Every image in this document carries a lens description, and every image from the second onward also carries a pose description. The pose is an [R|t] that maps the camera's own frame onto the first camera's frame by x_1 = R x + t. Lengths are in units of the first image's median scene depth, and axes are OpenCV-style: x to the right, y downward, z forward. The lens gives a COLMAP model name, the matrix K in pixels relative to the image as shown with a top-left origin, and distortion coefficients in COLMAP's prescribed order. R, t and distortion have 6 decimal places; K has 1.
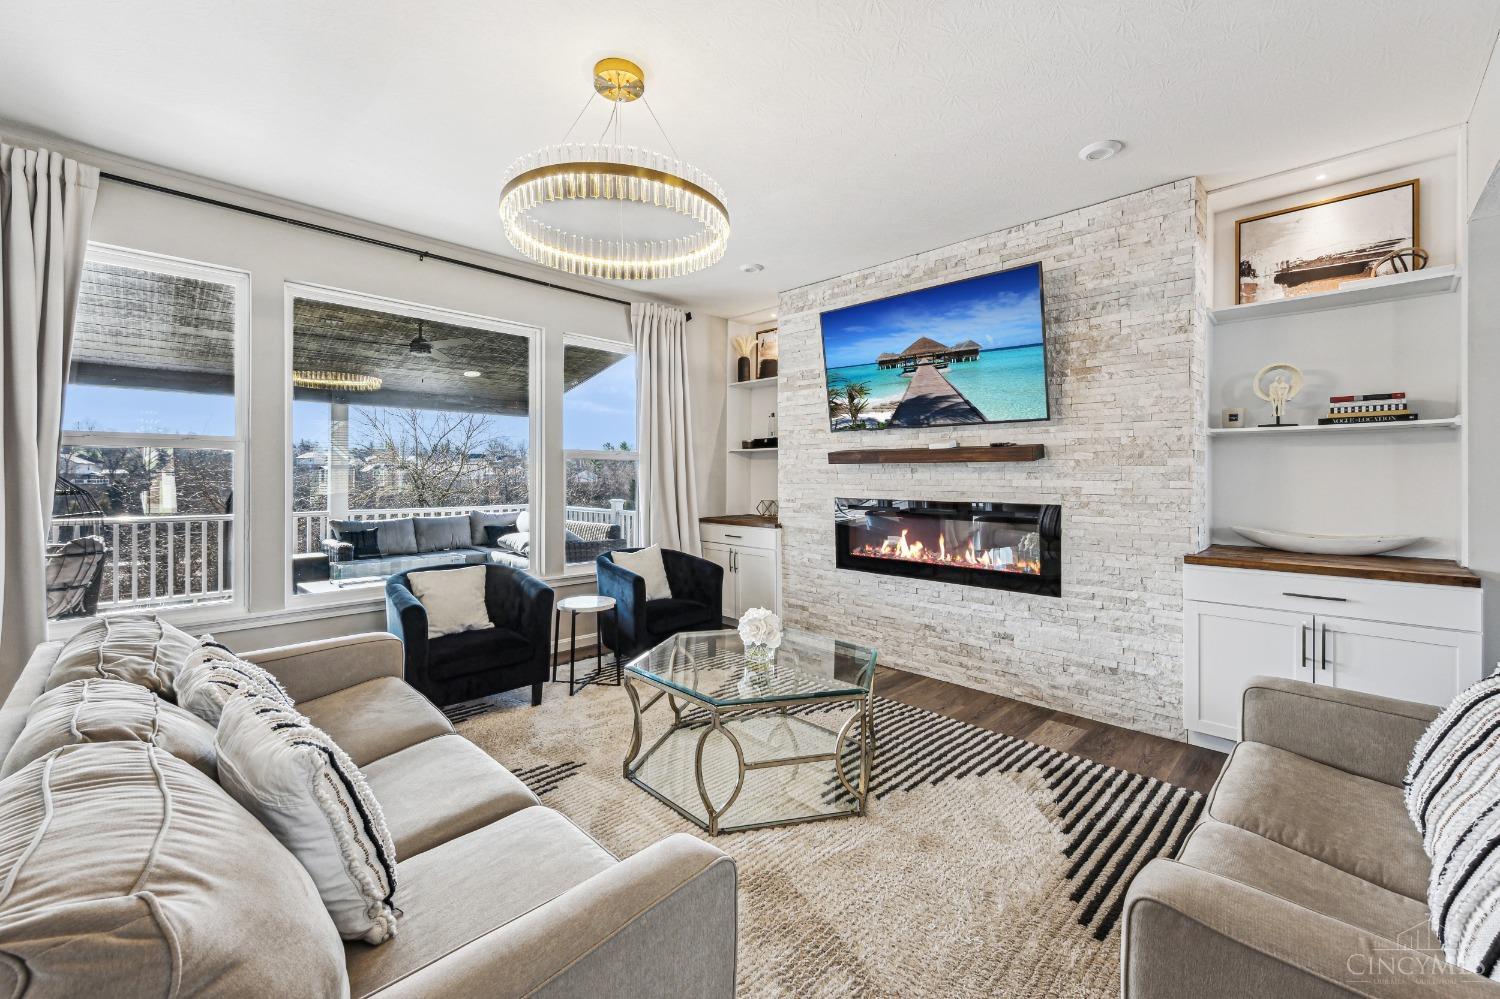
lens RADIAL K [[602.7, 0, 733.7], [0, 602.7, 474.6], [0, 0, 1]] dist [-0.004094, 0.000880]
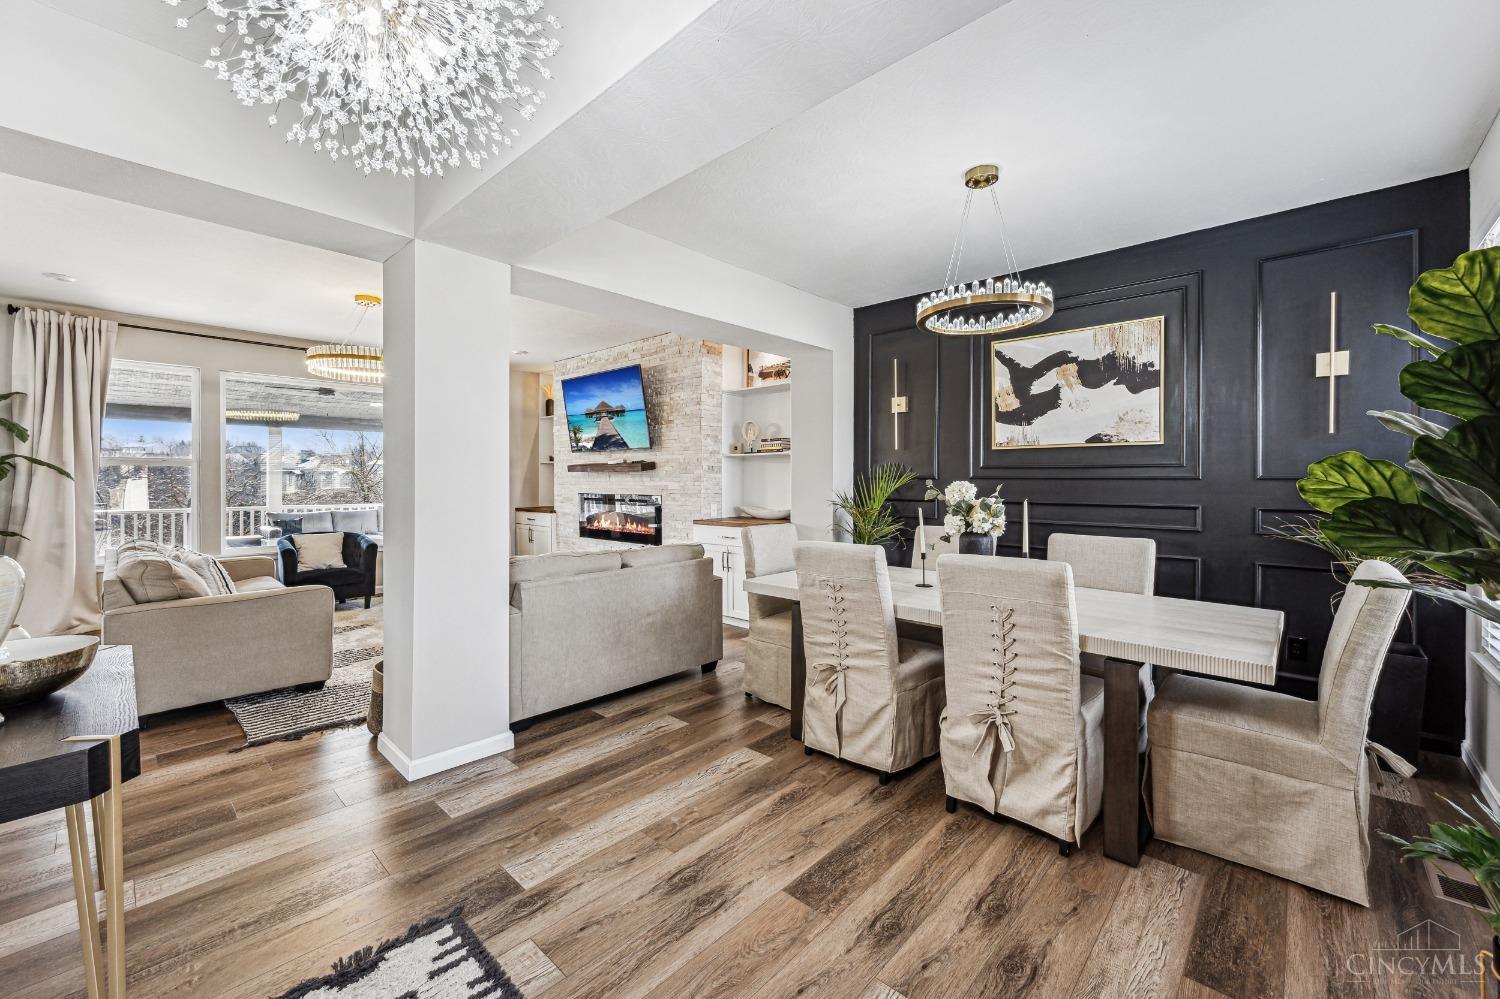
lens RADIAL K [[602.7, 0, 742.5], [0, 602.7, 477.8], [0, 0, 1]] dist [-0.004094, 0.000880]
pose [[0.999180, -0.002595, 0.040416, 0.625079], [0.002615, 0.999996, -0.000421, -0.001094], [-0.040415, 0.000526, 0.999183, -0.724231]]
